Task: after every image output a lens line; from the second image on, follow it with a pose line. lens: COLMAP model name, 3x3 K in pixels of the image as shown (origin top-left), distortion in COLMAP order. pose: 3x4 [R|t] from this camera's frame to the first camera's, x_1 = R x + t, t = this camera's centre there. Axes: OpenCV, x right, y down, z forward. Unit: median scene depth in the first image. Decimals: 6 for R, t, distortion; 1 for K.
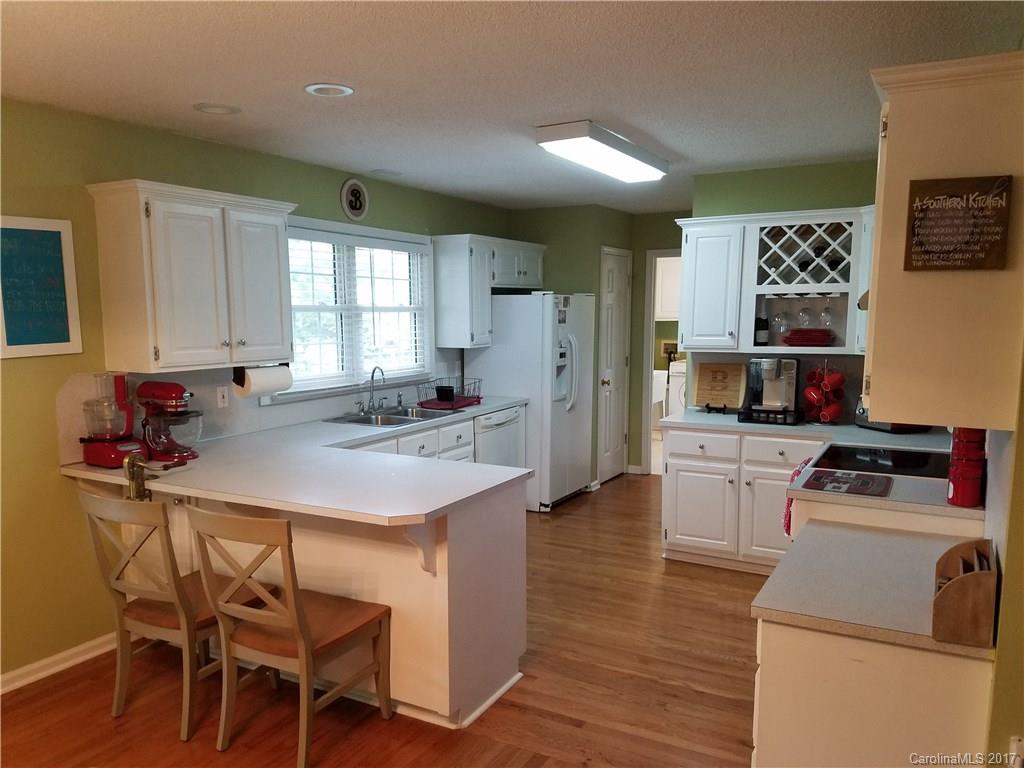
lens RADIAL K [[796.3, 0, 507.9], [0, 796.3, 411.4], [0, 0, 1]] dist [0.257176, -0.433705]
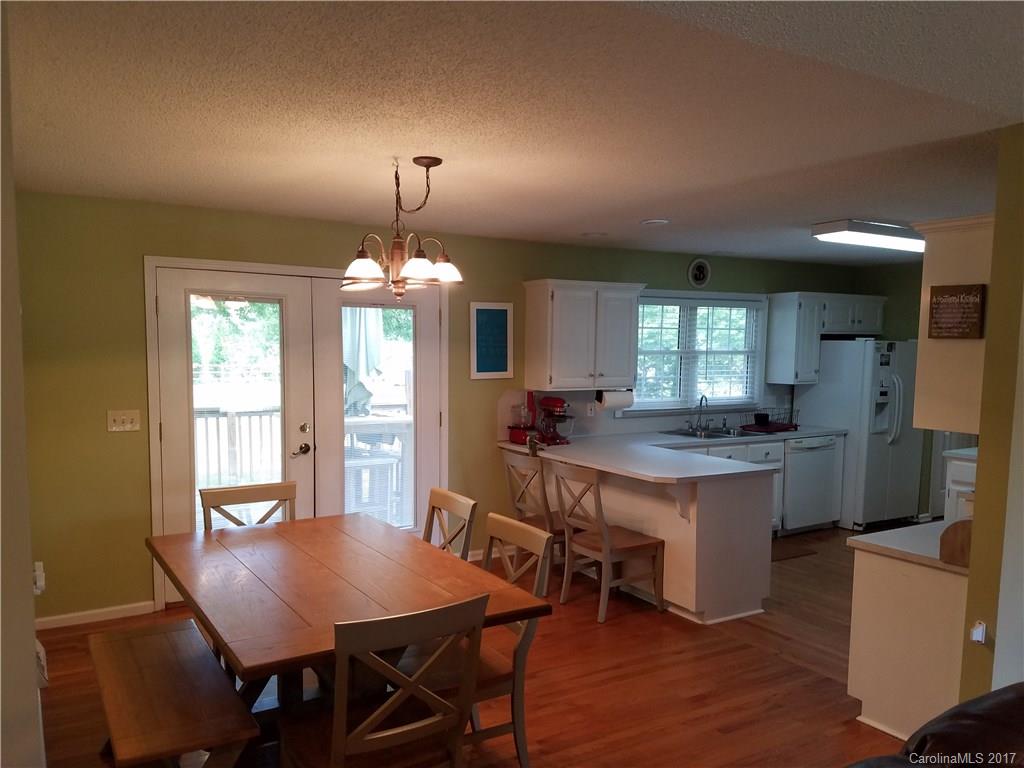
lens RADIAL K [[796.3, 0, 507.9], [0, 796.3, 411.4], [0, 0, 1]] dist [0.257176, -0.433705]
pose [[0.872916, 0.051233, -0.485174, 0.216143], [-0.074851, 0.996761, -0.029415, 0.036354], [0.482095, 0.061992, 0.873923, -0.345883]]
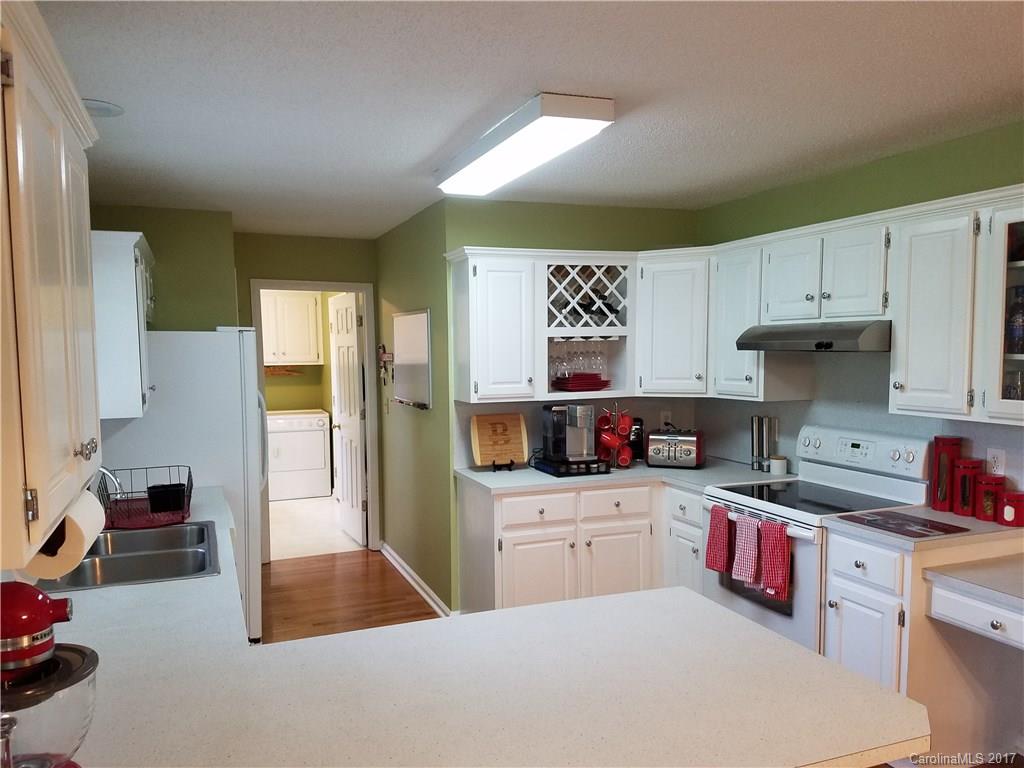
lens RADIAL K [[796.3, 0, 507.9], [0, 796.3, 411.4], [0, 0, 1]] dist [0.257176, -0.433705]
pose [[0.641747, -0.075081, 0.763232, -0.428853], [0.107696, 0.994158, 0.007244, -0.073545], [-0.759317, 0.077548, 0.646084, 0.471497]]
